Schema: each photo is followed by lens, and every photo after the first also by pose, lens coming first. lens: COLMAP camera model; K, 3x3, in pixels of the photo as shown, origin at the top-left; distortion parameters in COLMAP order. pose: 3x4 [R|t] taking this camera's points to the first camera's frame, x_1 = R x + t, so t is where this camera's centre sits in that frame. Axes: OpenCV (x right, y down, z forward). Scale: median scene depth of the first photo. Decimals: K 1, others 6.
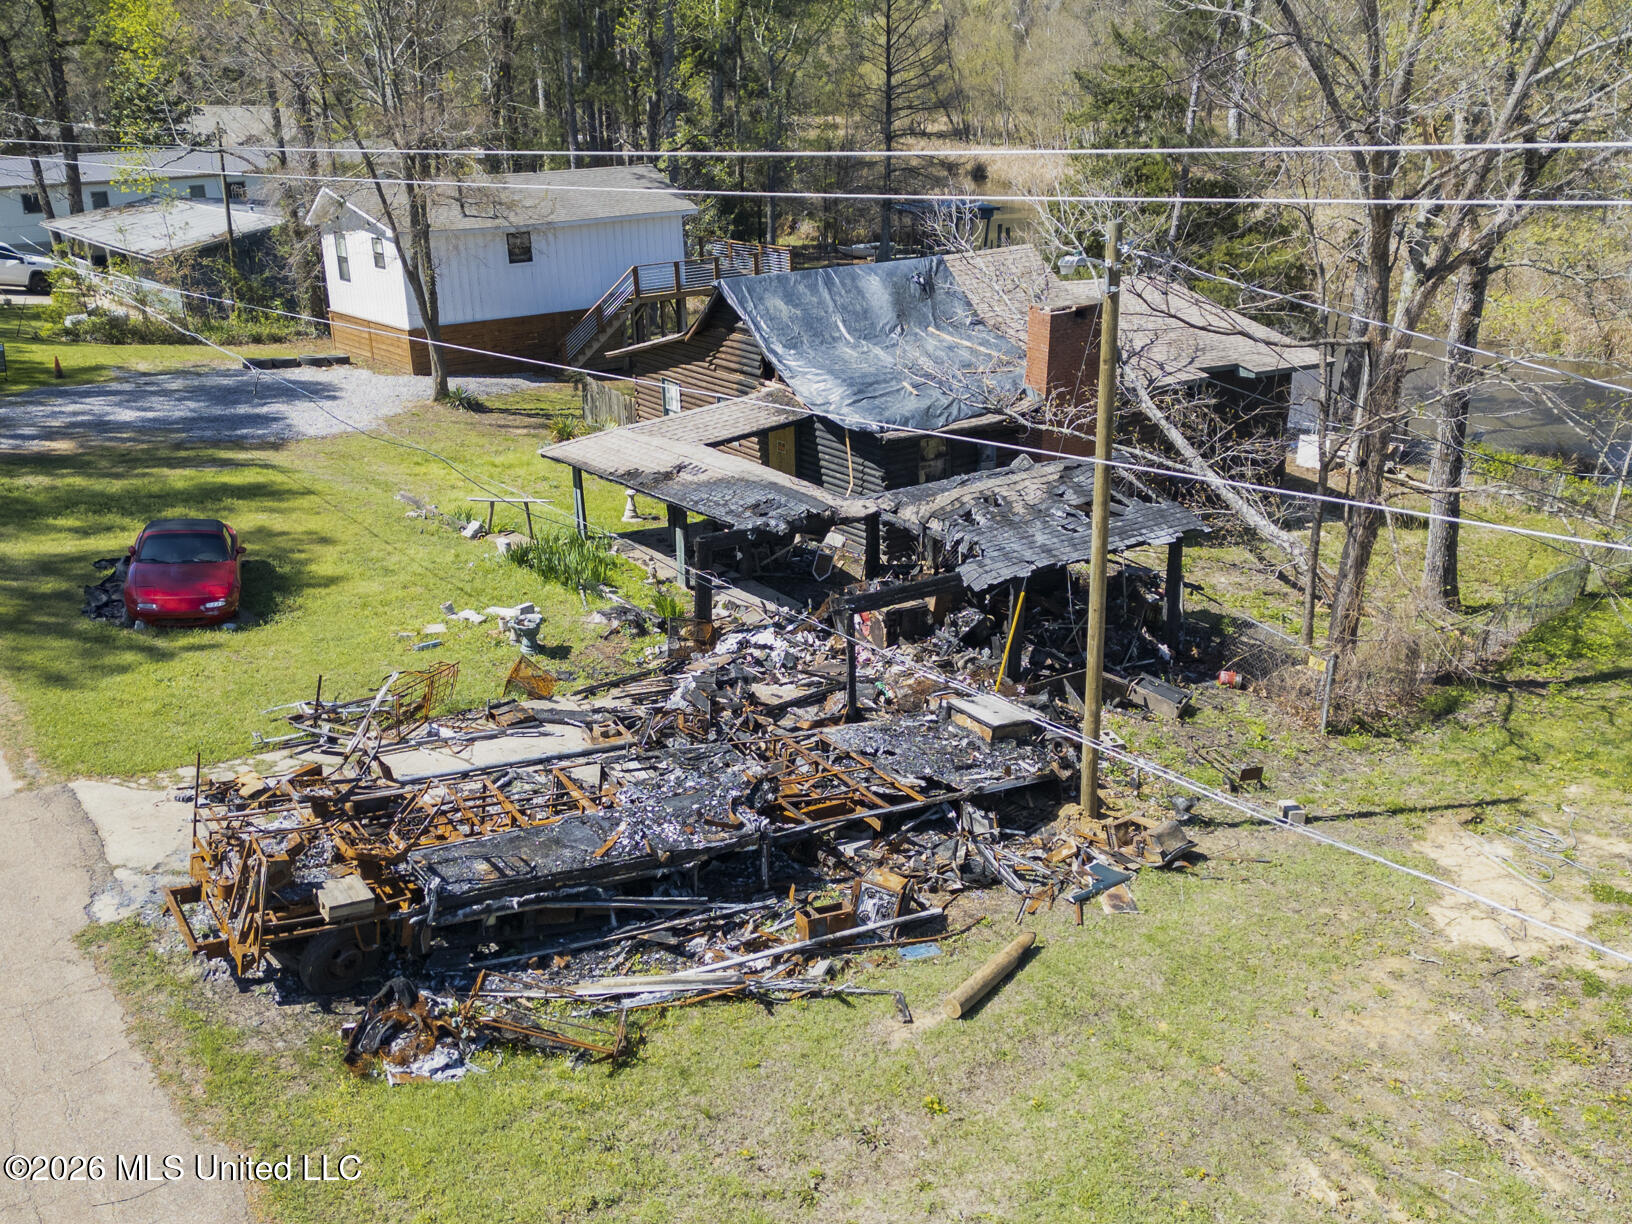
lens RADIAL K [[1590.4, 0, 812.0], [0, 1590.4, 621.9], [0, 0, 1]] dist [0.126906, 0.000000]
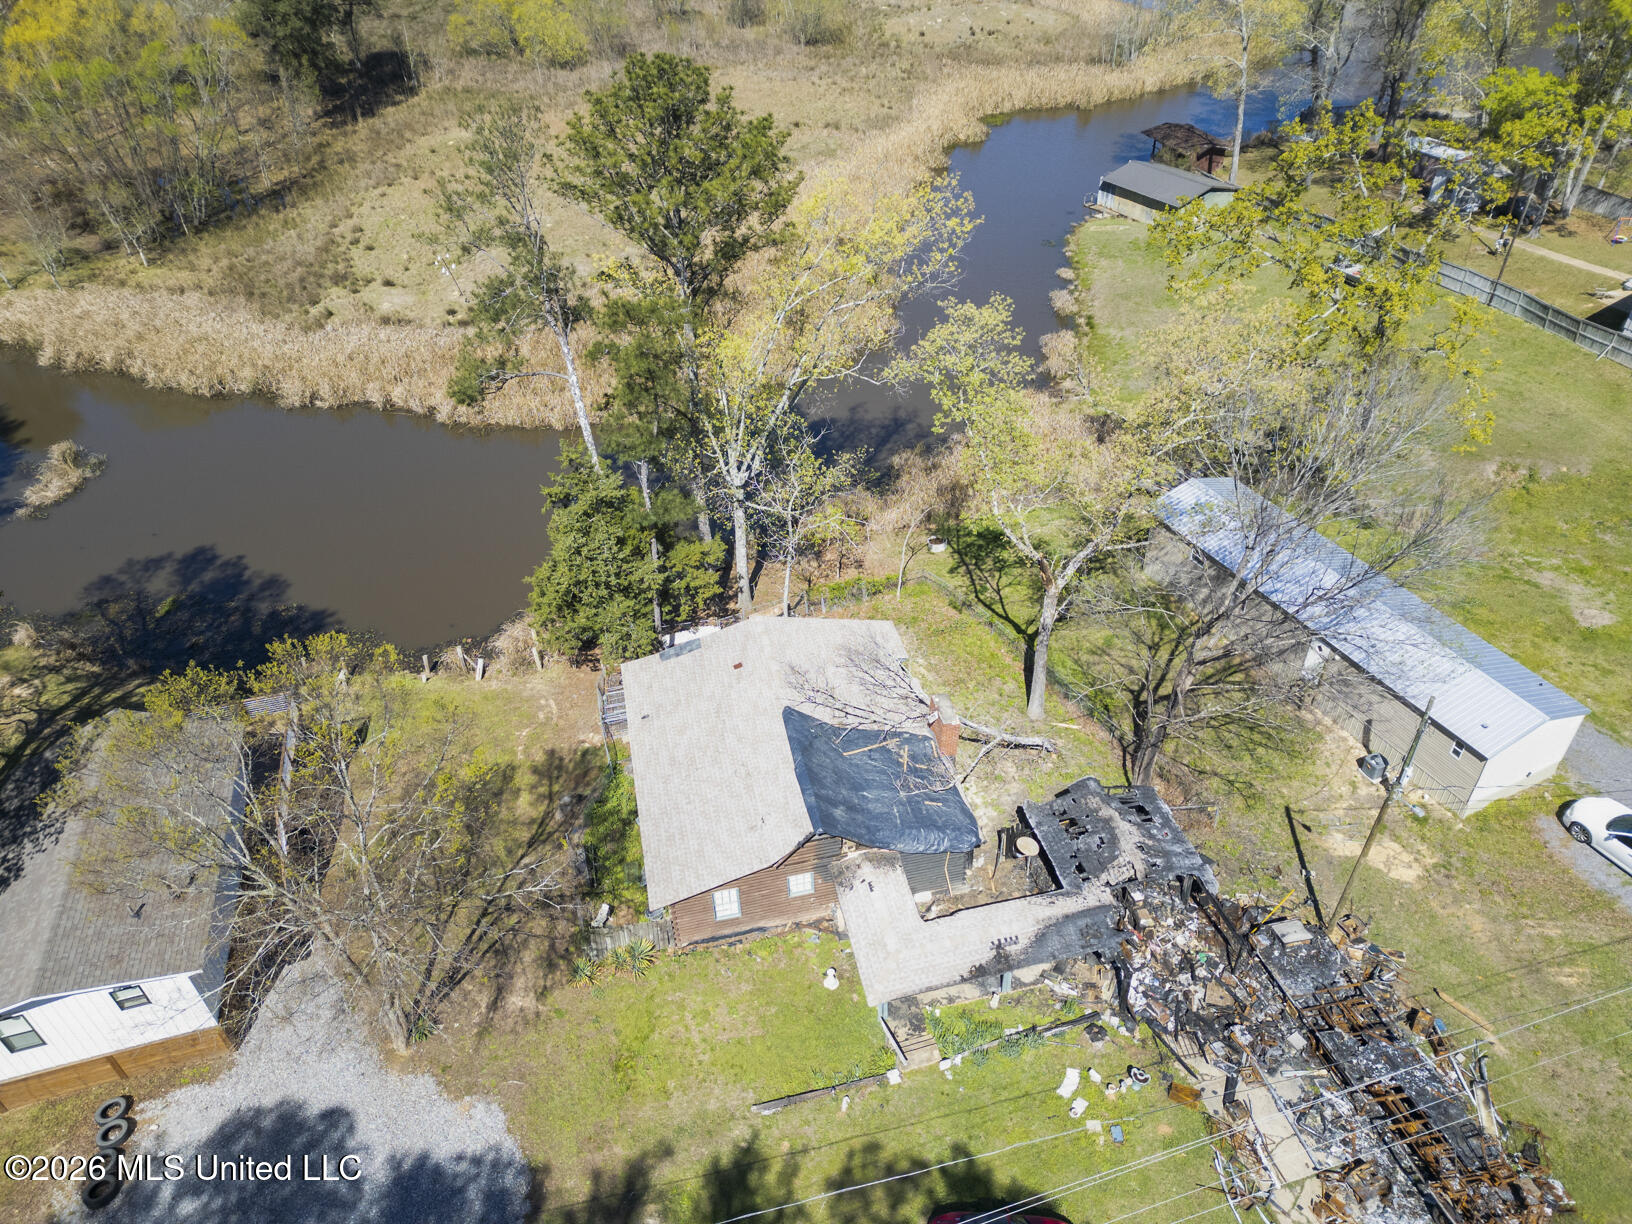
lens RADIAL K [[1151.5, 0, 815.9], [0, 1151.5, 611.2], [0, 0, 1]] dist [0.054052, -0.040241]
pose [[0.360197, -0.563583, 0.743392, -0.989495], [0.328966, 0.822427, 0.464107, -1.169667], [-0.872949, 0.077381, 0.481635, 0.612436]]
